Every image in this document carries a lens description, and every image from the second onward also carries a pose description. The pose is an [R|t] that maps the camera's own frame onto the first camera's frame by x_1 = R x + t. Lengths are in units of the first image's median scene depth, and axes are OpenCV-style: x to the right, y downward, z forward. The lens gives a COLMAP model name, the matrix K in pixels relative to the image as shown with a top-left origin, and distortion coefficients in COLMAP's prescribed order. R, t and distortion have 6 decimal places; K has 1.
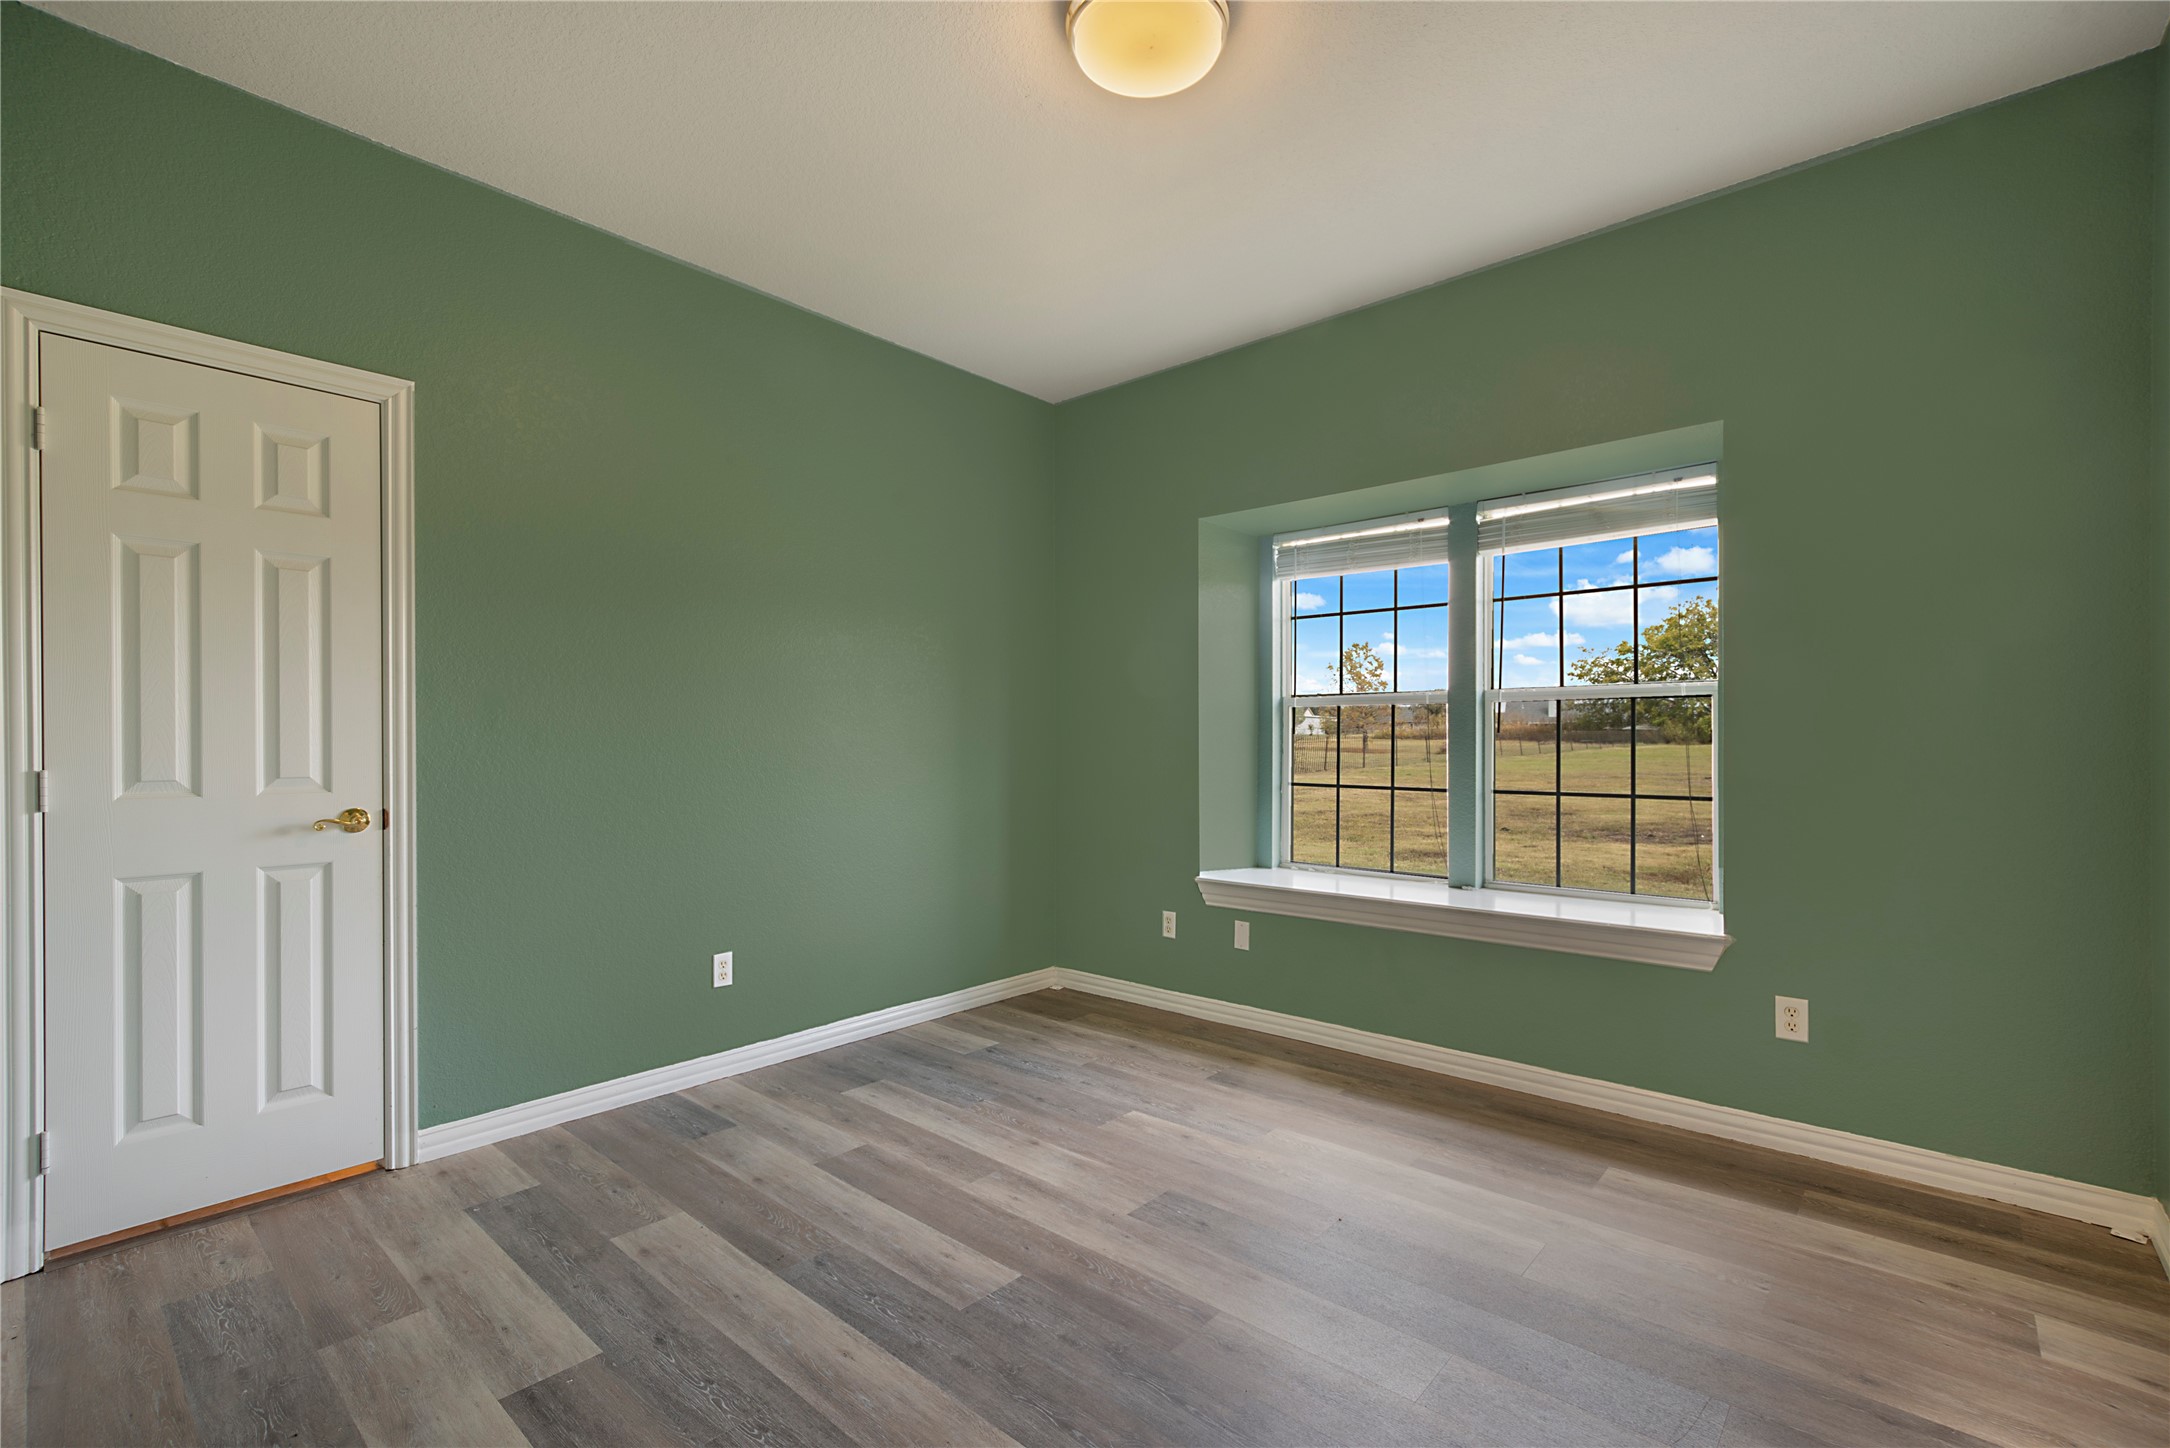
lens RADIAL K [[956.1, 0, 1089.8], [0, 956.1, 736.9], [0, 0, 1]] dist [0.004344, -0.006033]
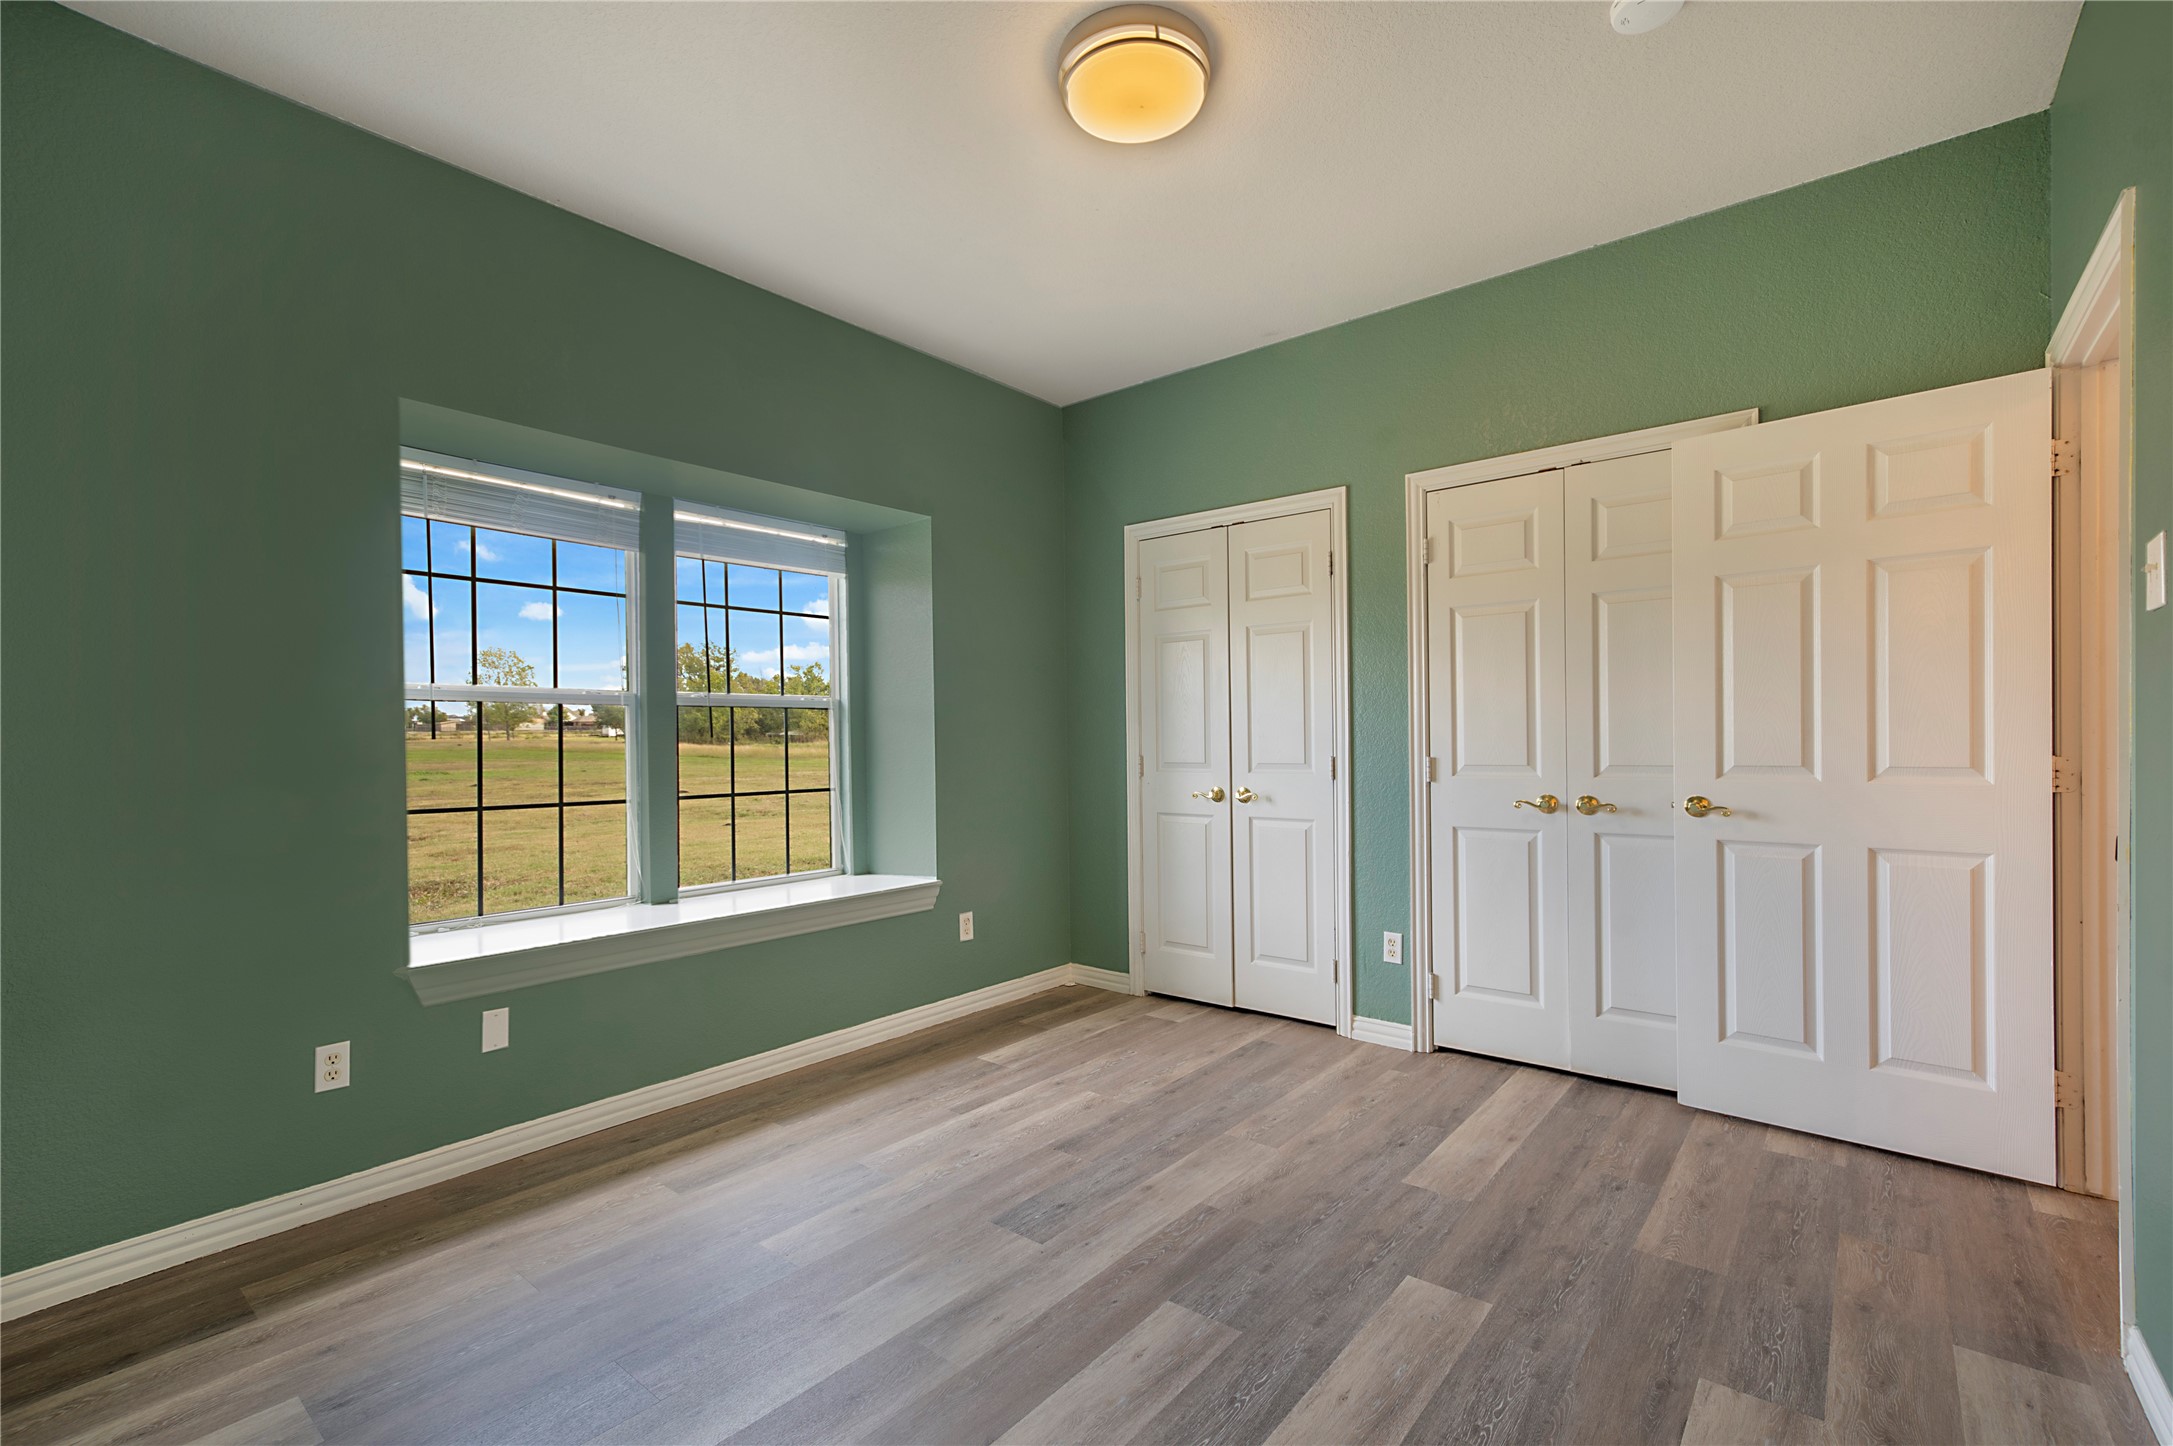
lens RADIAL K [[957.4, 0, 1088.7], [0, 957.4, 736.6], [0, 0, 1]] dist [0.004344, -0.006033]
pose [[-0.038706, 0.005128, 0.999238, -0.707880], [0.008388, 0.999953, -0.004806, 0.002848], [-0.999215, 0.008196, -0.038747, 0.767430]]
